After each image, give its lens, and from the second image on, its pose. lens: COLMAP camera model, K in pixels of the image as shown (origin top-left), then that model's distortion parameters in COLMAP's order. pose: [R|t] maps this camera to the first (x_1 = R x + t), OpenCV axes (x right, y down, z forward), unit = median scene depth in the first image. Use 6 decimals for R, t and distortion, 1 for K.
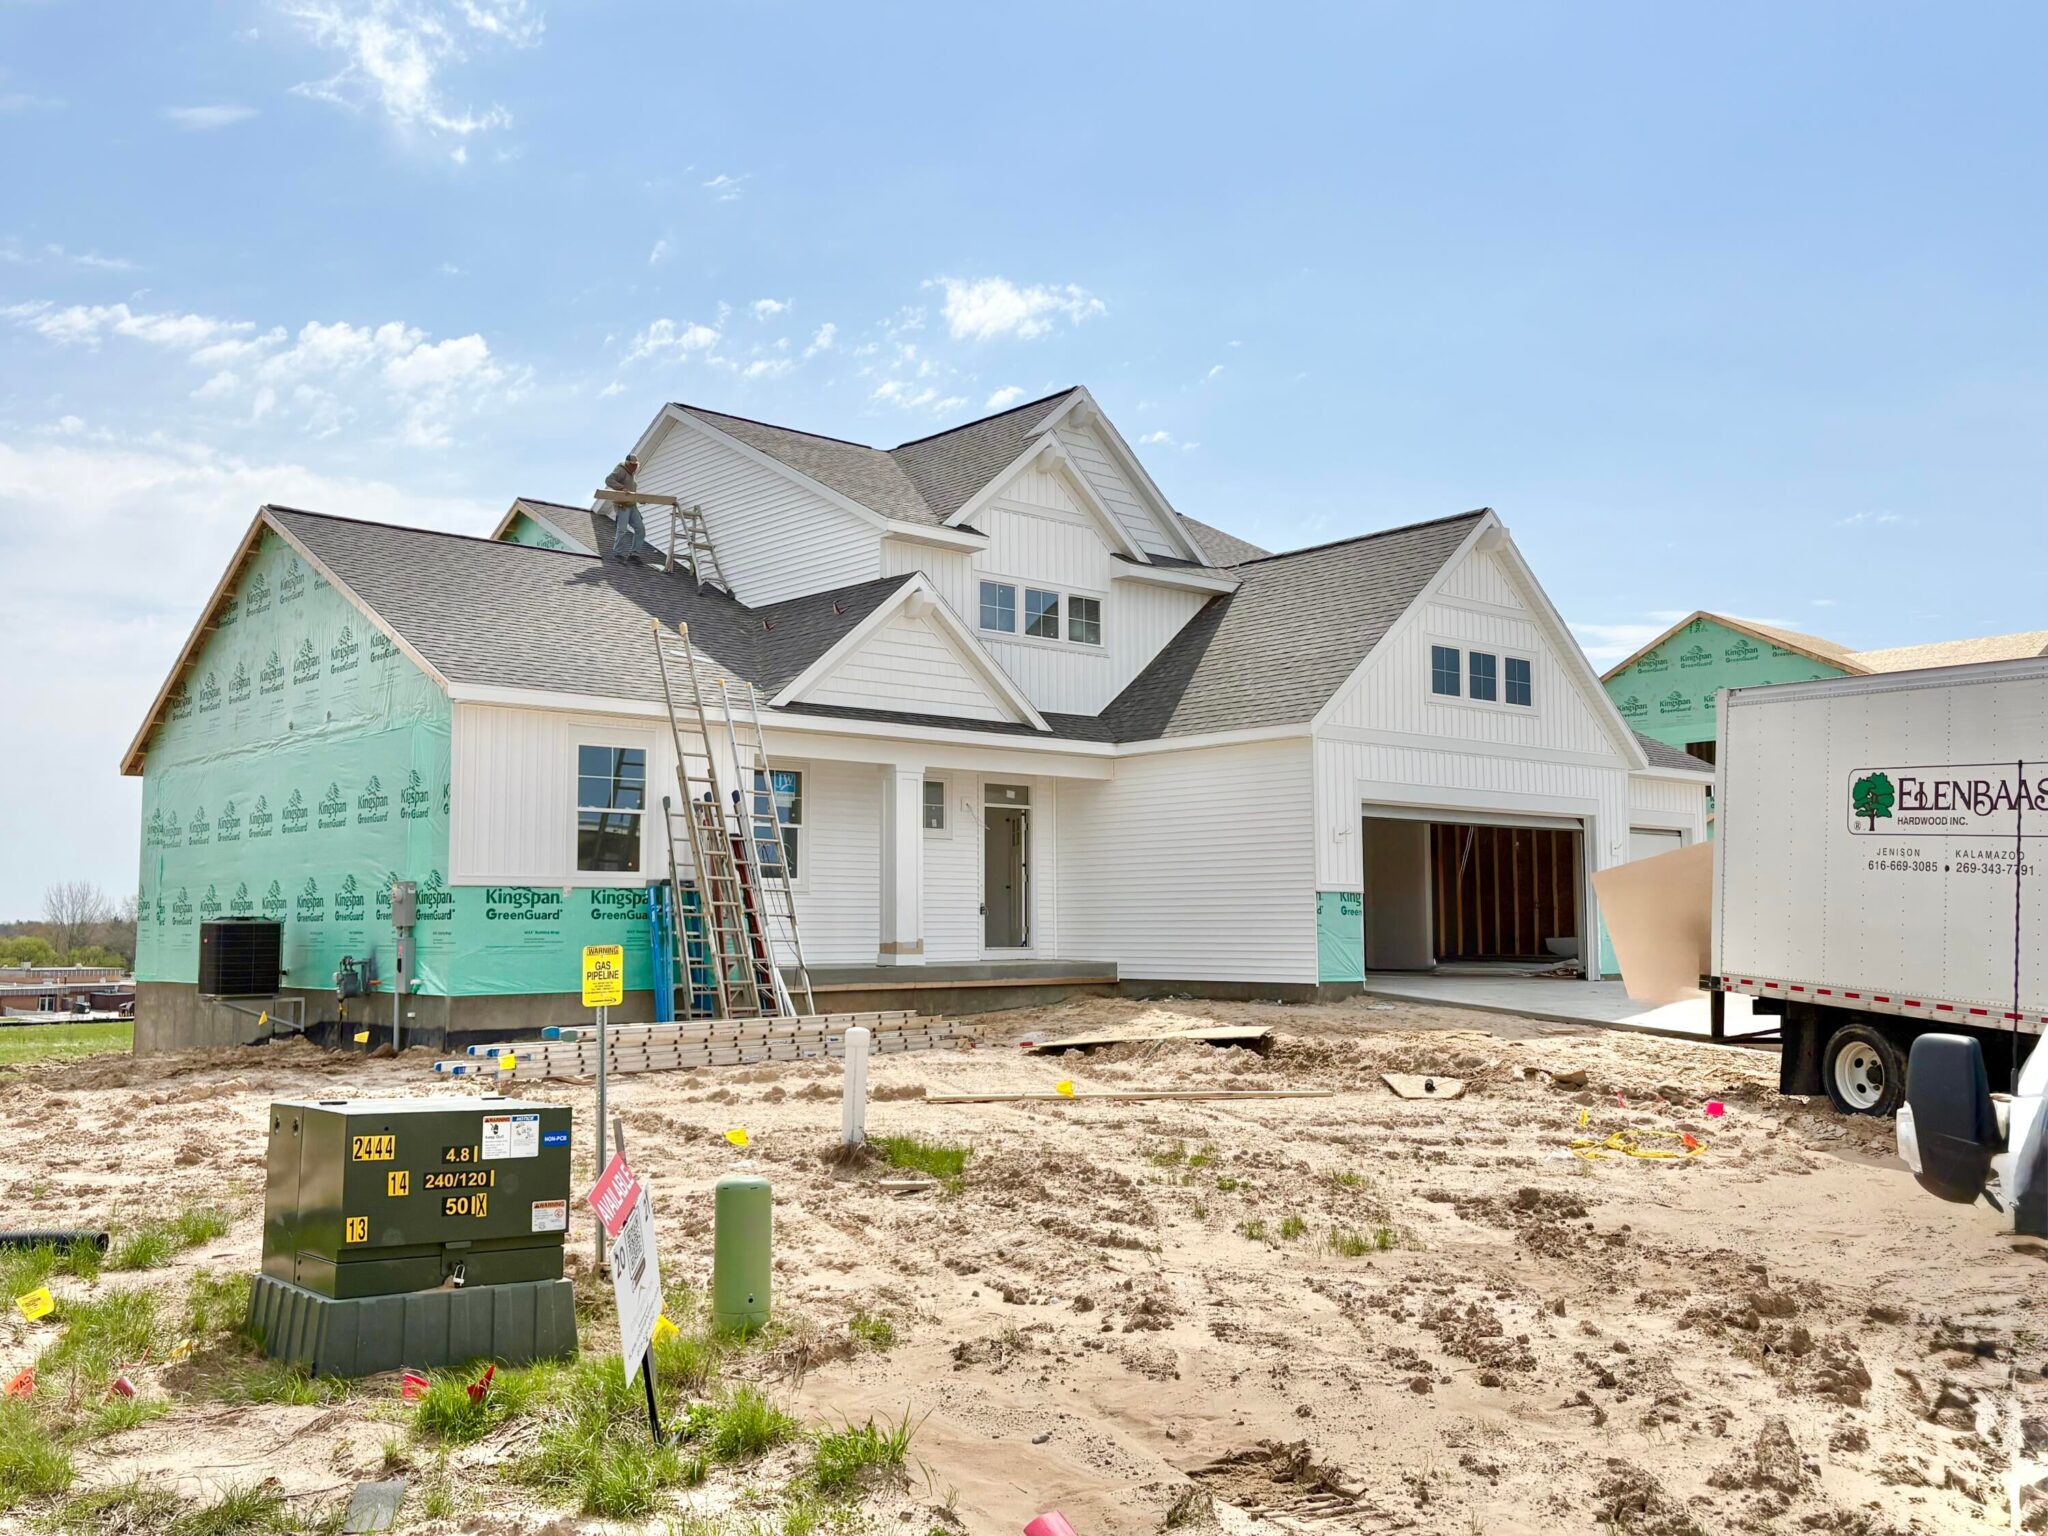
lens RADIAL K [[1826.4, 0, 963.7], [0, 1826.4, 805.6], [0, 0, 1]] dist [0.065552, -0.006198]
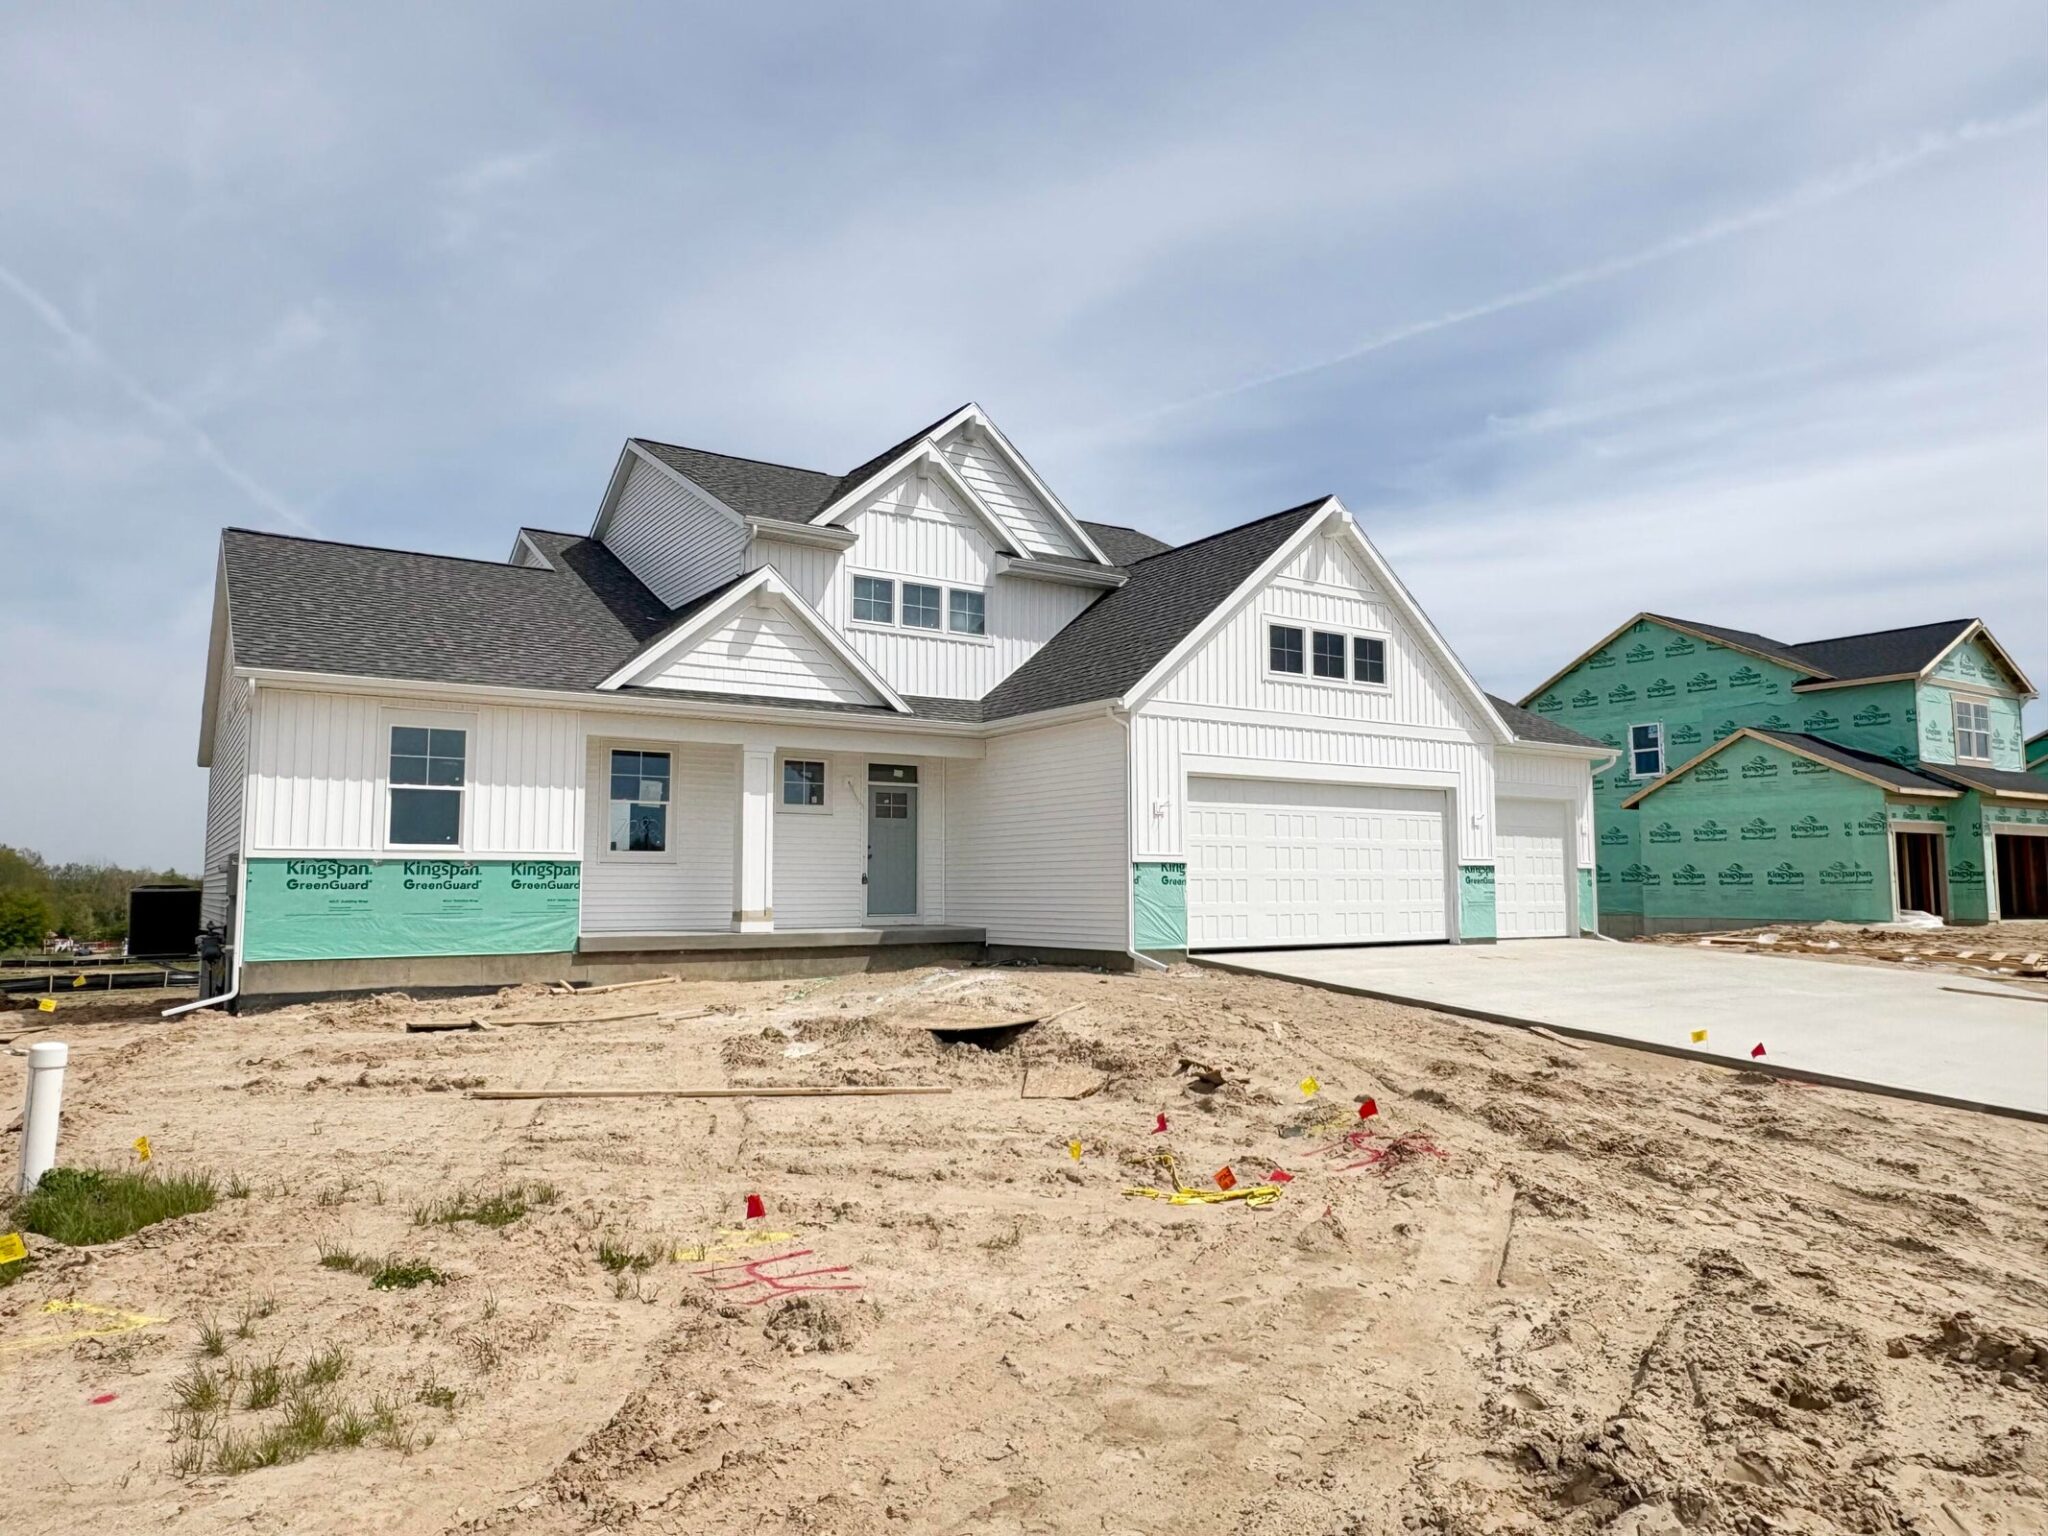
lens RADIAL K [[1363.9, 0, 1019.3], [0, 1363.9, 772.6], [0, 0, 1]] dist [-0.002223, 0.000618]
pose [[0.992725, -0.010783, -0.119920, 0.201707], [0.008433, 0.999763, -0.020085, 0.010753], [0.120108, 0.018928, 0.992580, 0.210390]]
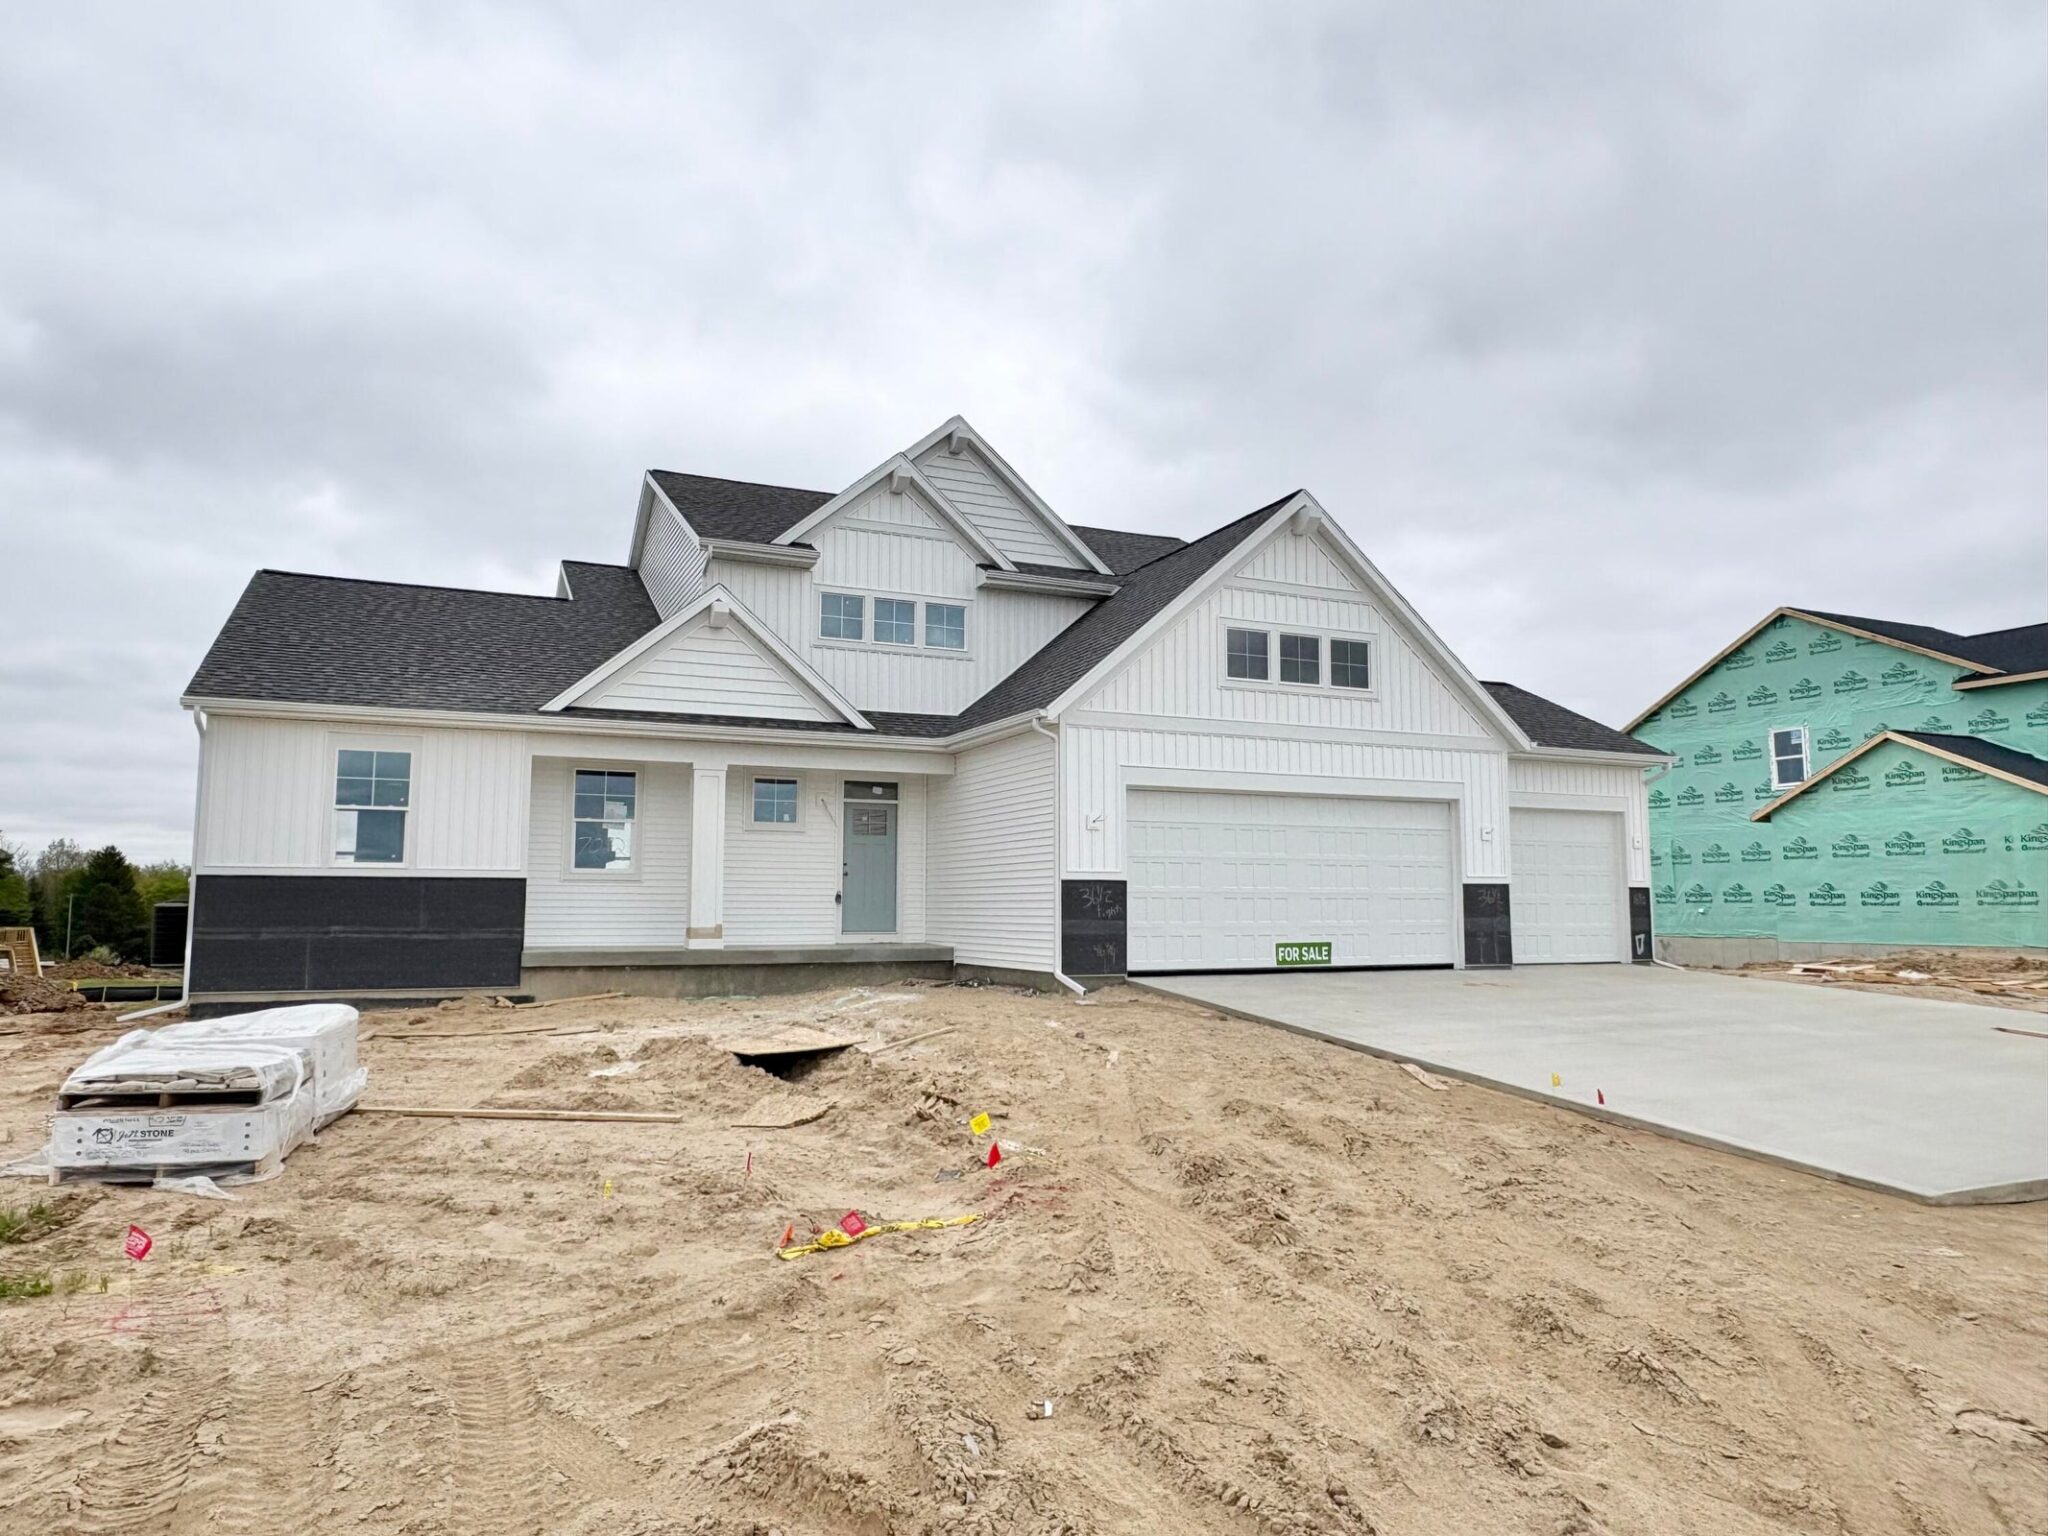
lens RADIAL K [[1334.1, 0, 1016.6], [0, 1334.1, 765.8], [0, 0, 1]] dist [-0.002647, -0.000344]
pose [[0.956943, -0.027038, -0.289015, 0.345414], [0.015398, 0.998979, -0.042472, 0.014744], [0.289868, 0.036193, 0.956382, 0.278070]]
